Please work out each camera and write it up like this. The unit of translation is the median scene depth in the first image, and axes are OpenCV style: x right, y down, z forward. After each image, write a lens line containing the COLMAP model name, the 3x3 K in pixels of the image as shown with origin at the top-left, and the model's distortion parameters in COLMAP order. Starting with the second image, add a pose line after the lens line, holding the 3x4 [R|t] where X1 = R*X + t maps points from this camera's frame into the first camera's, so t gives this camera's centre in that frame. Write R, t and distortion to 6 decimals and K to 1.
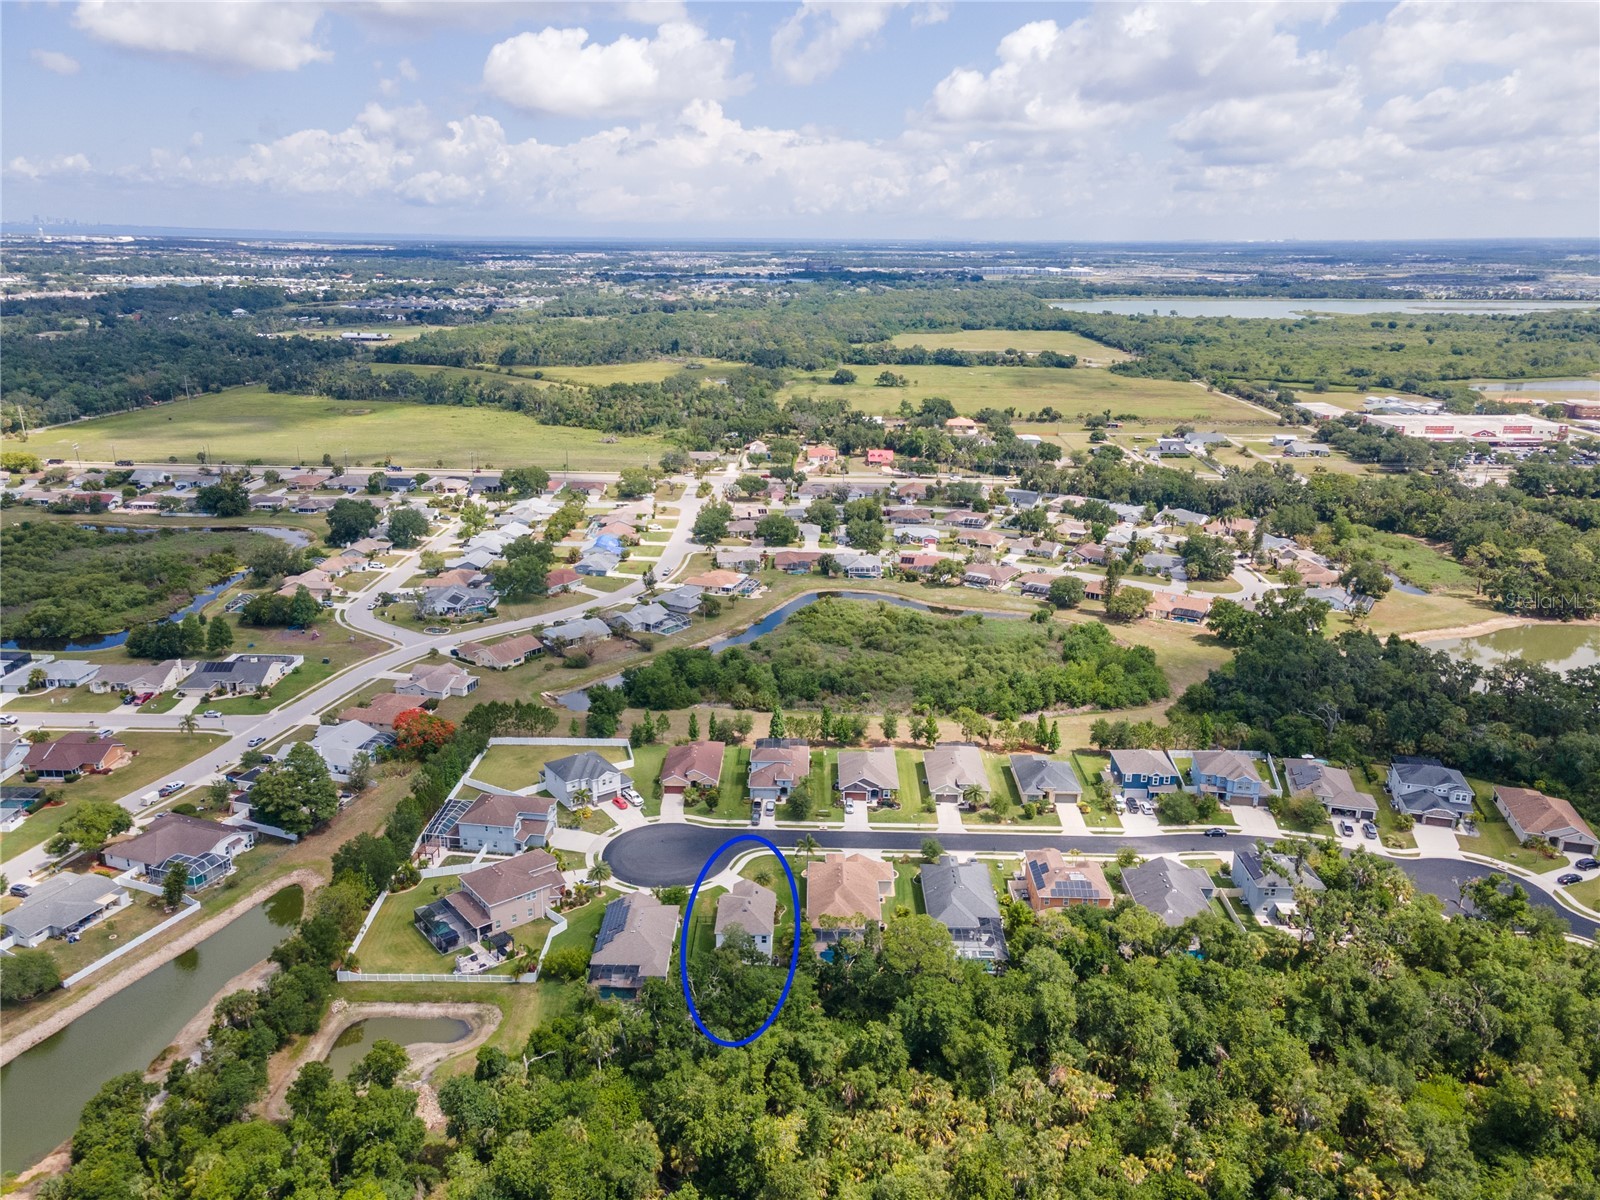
lens RADIAL K [[1159.5, 0, 778.2], [0, 1159.5, 601.6], [0, 0, 1]] dist [0.030577, 0.075795]
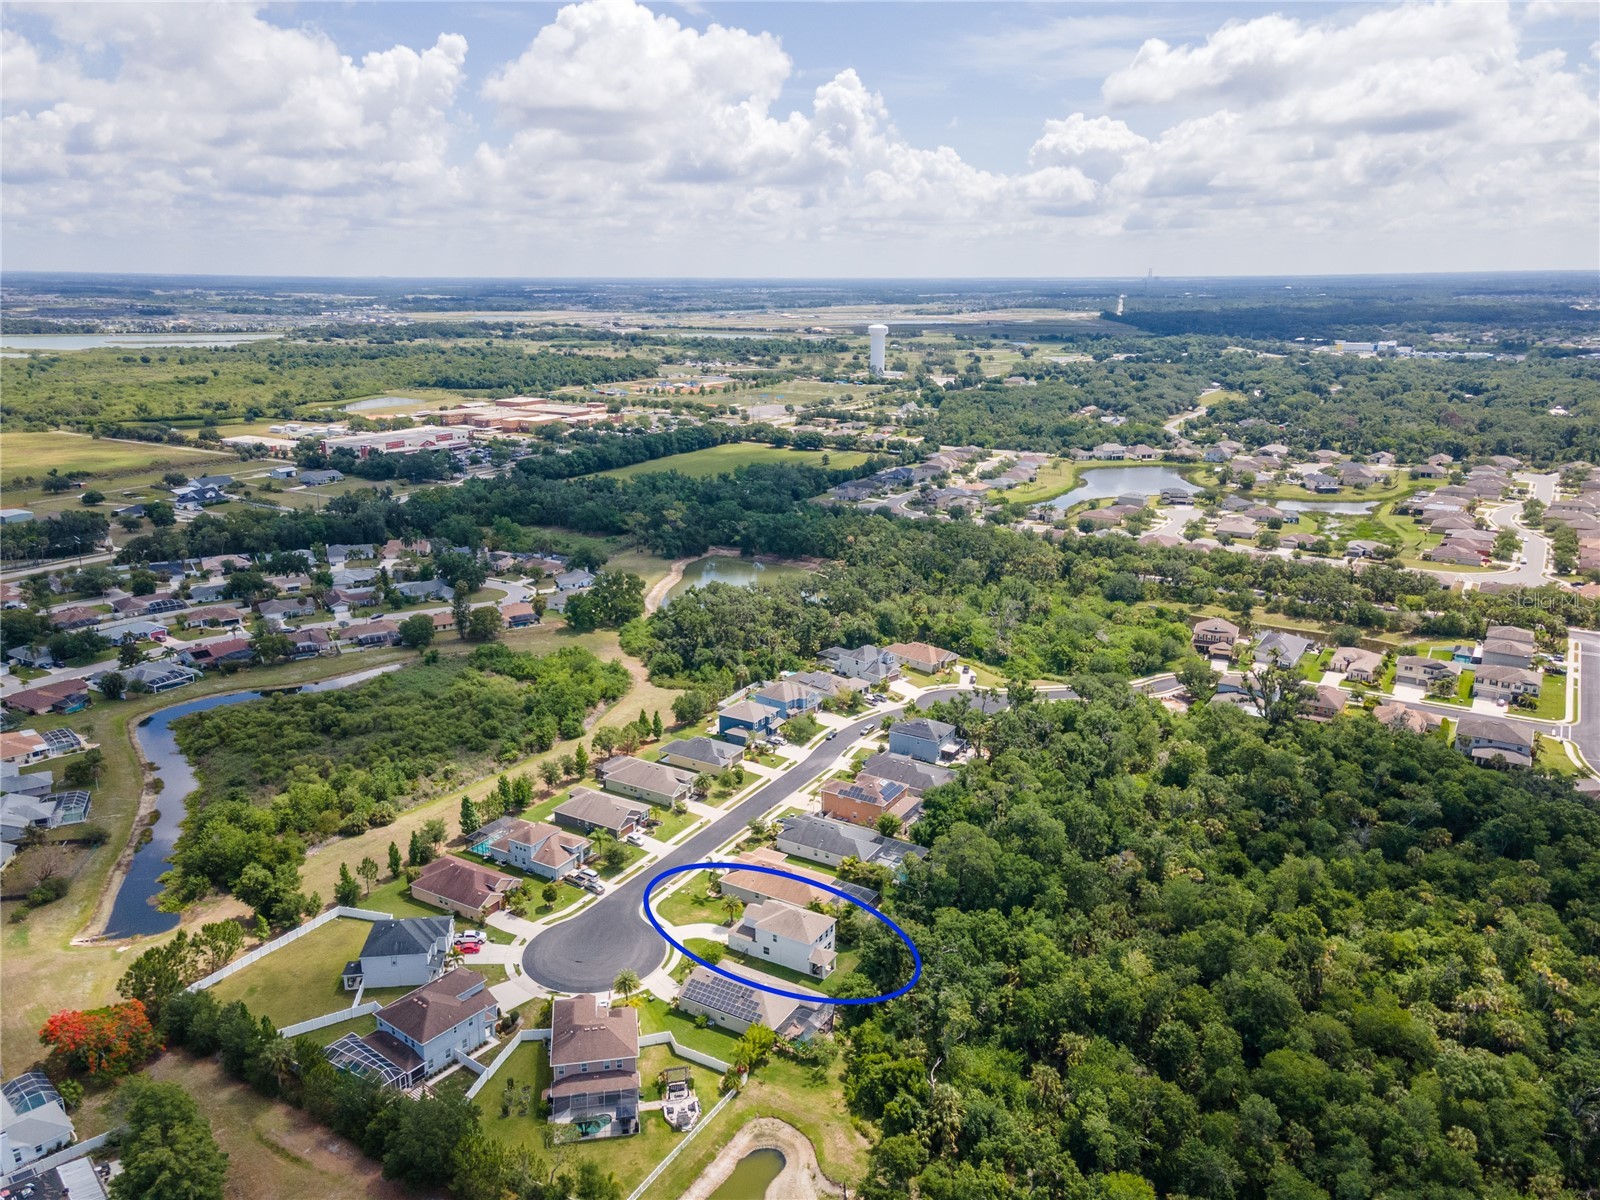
lens RADIAL K [[1181.5, 0, 788.0], [0, 1181.5, 600.9], [0, 0, 1]] dist [0.053188, 0.004498]
pose [[0.484549, -0.244417, 0.839924, -0.517121], [0.270407, 0.954997, 0.121906, -0.081303], [-0.831921, 0.168051, 0.528835, 0.239124]]
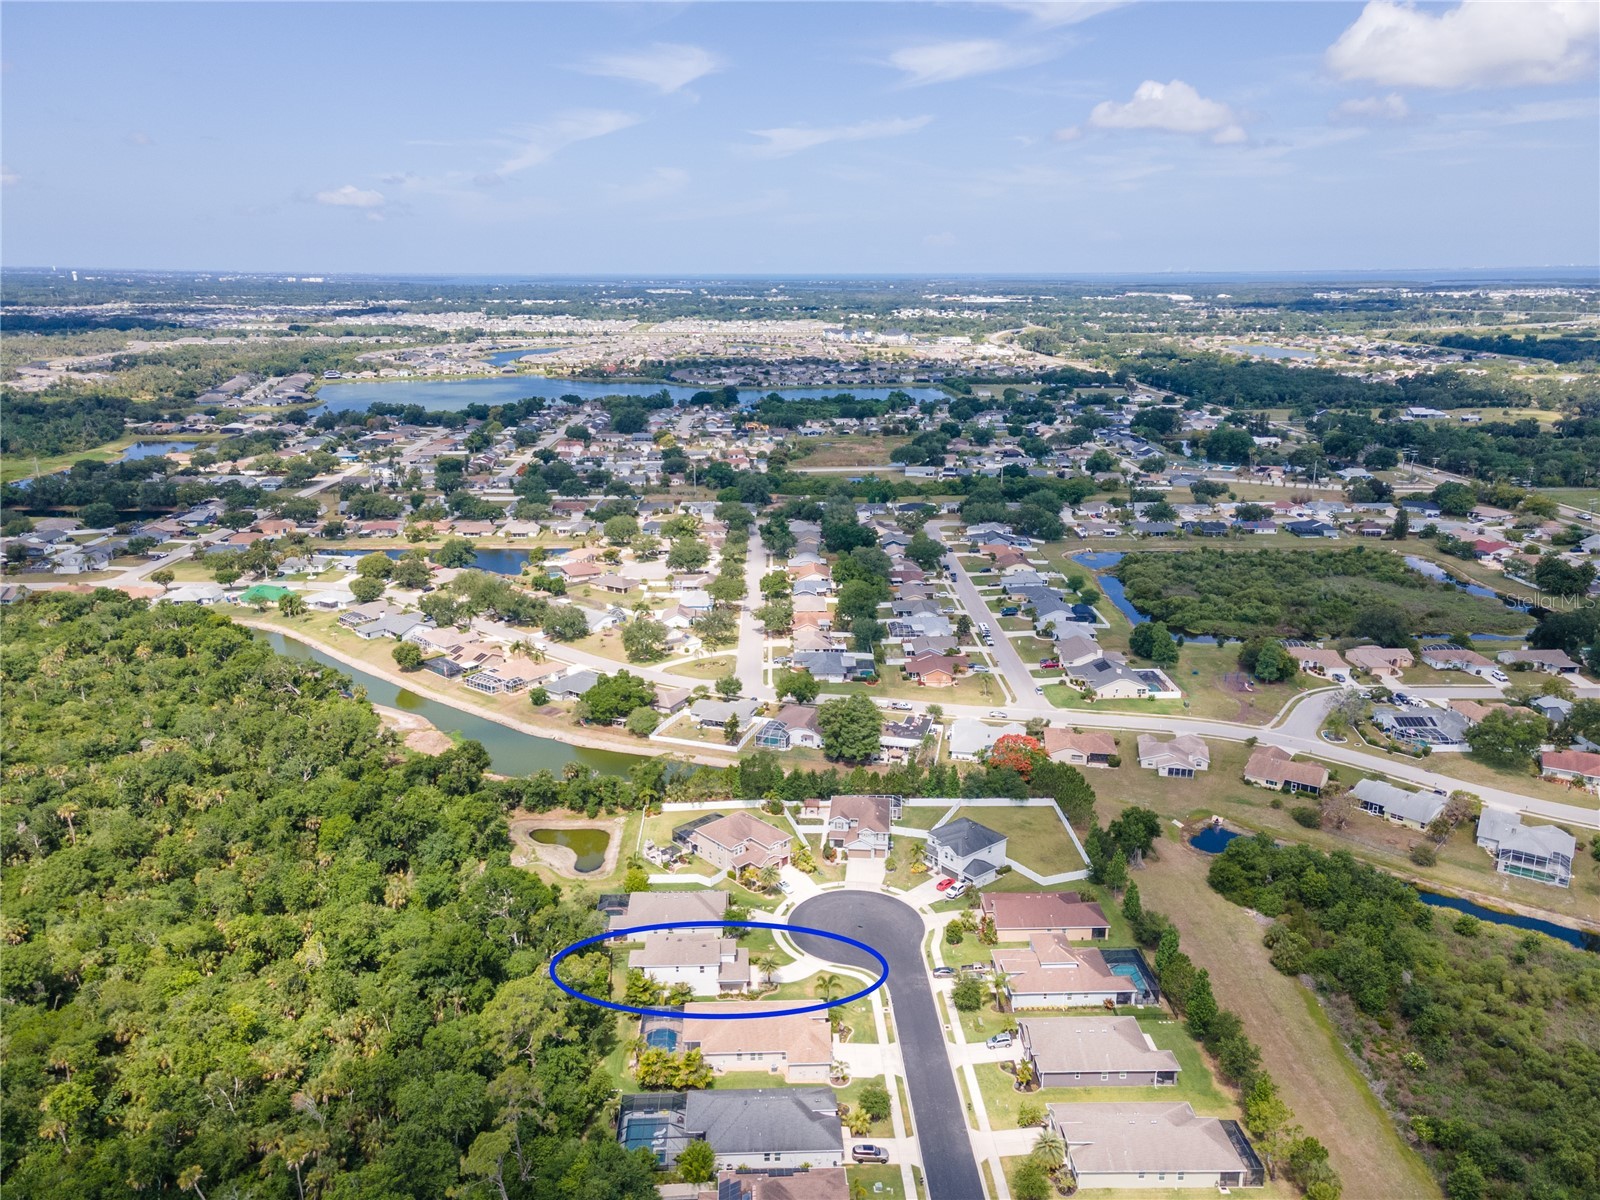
lens RADIAL K [[1177.6, 0, 795.5], [0, 1177.6, 606.0], [0, 0, 1]] dist [0.016060, 0.092044]
pose [[0.076531, 0.268578, -0.960213, 0.523314], [-0.301568, 0.924167, 0.234461, -0.160954], [0.950368, 0.271626, 0.151722, 0.520416]]
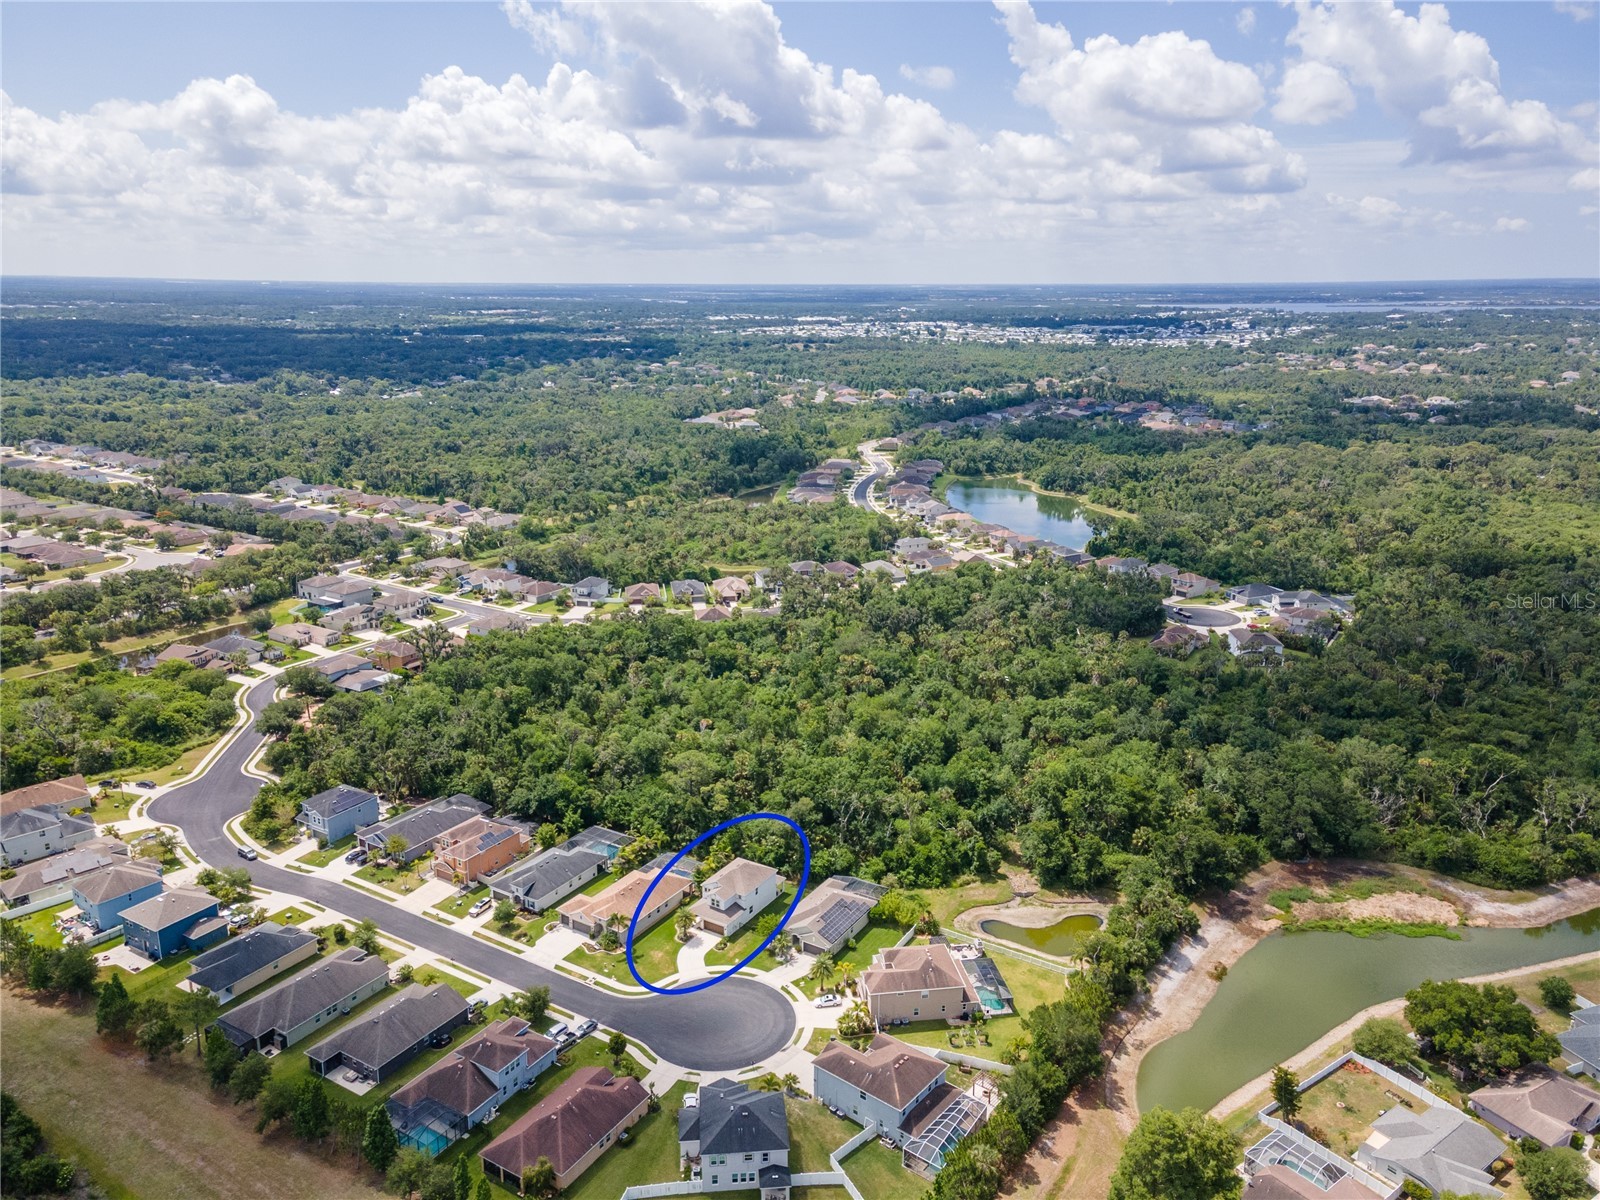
lens RADIAL K [[1161.5, 0, 786.9], [0, 1161.5, 615.9], [0, 0, 1]] dist [0.037139, 0.039423]
pose [[-0.865279, -0.149542, 0.478465, -0.350541], [0.144262, 0.839806, 0.523369, -0.324038], [-0.480084, 0.521884, -0.705093, 0.997940]]
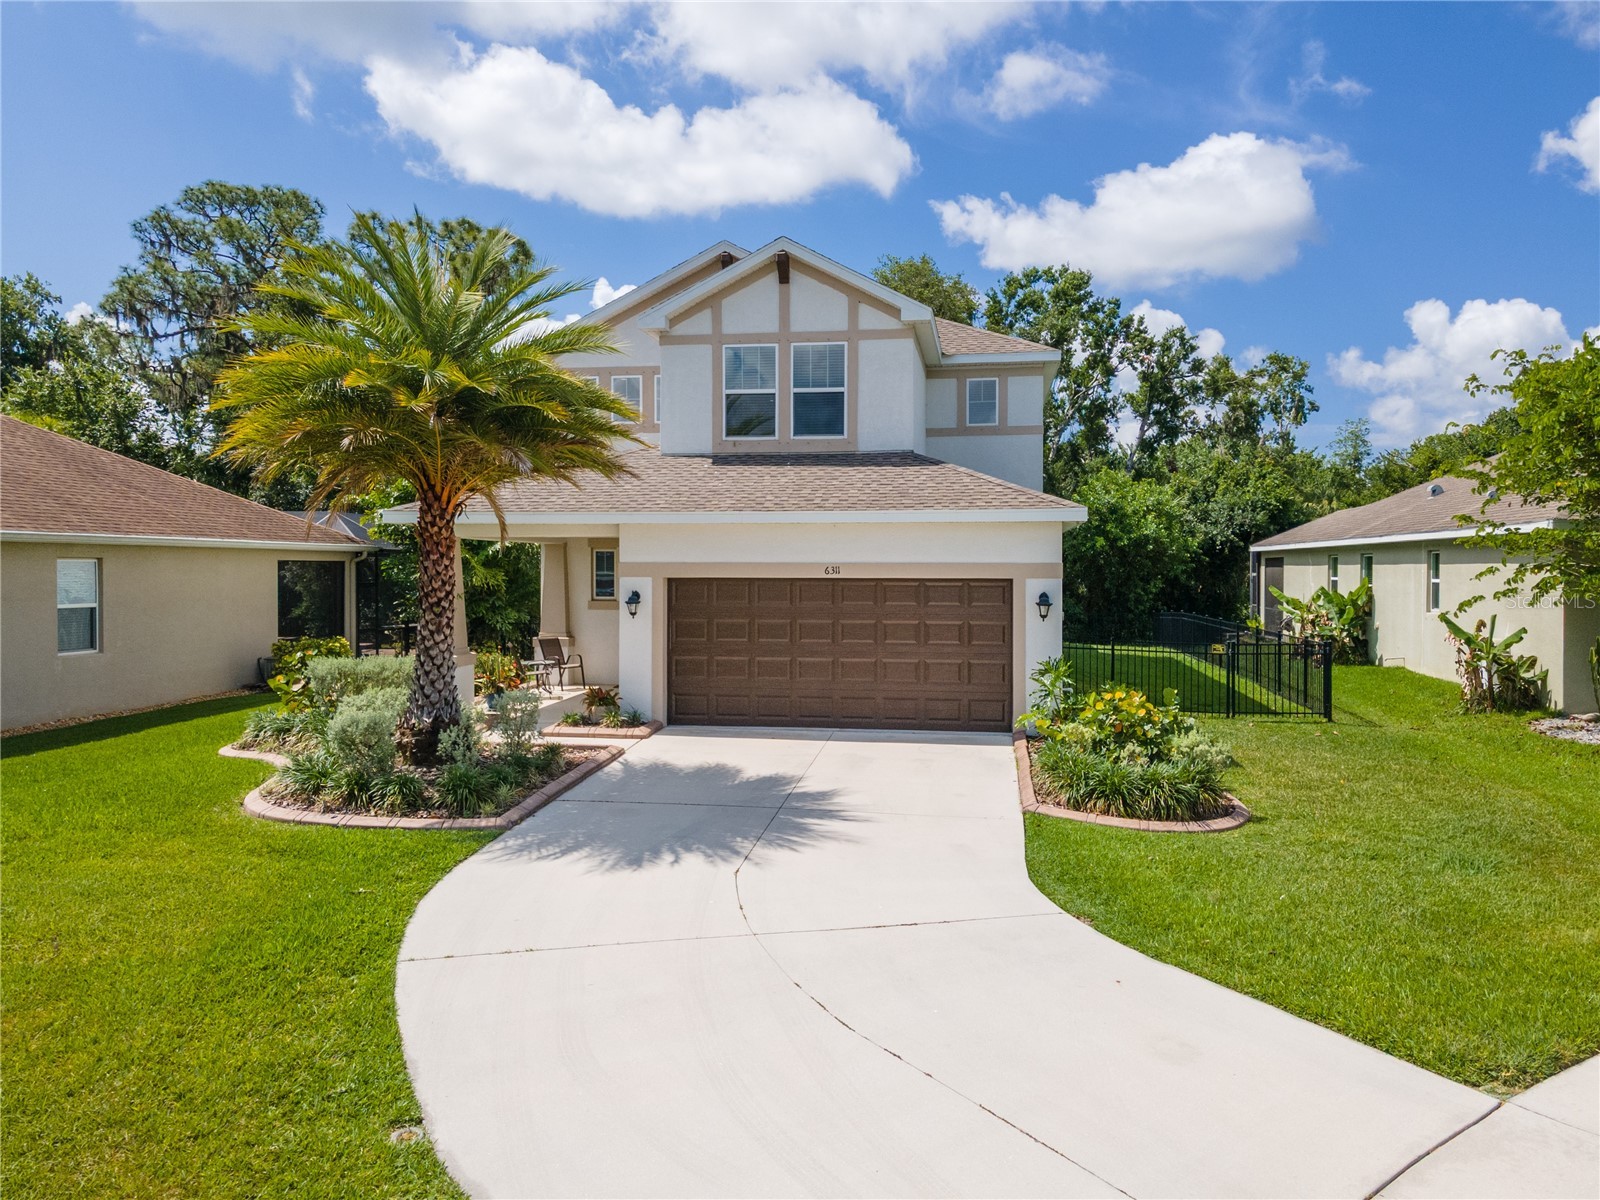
lens RADIAL K [[1188.5, 0, 818.4], [0, 1188.5, 594.0], [0, 0, 1]] dist [0.016216, 0.102093]
pose [[-0.994258, -0.010538, 0.106486, -0.027508], [0.024300, 0.946905, 0.320594, 0.149331], [-0.104210, 0.321341, -0.941212, 0.687438]]
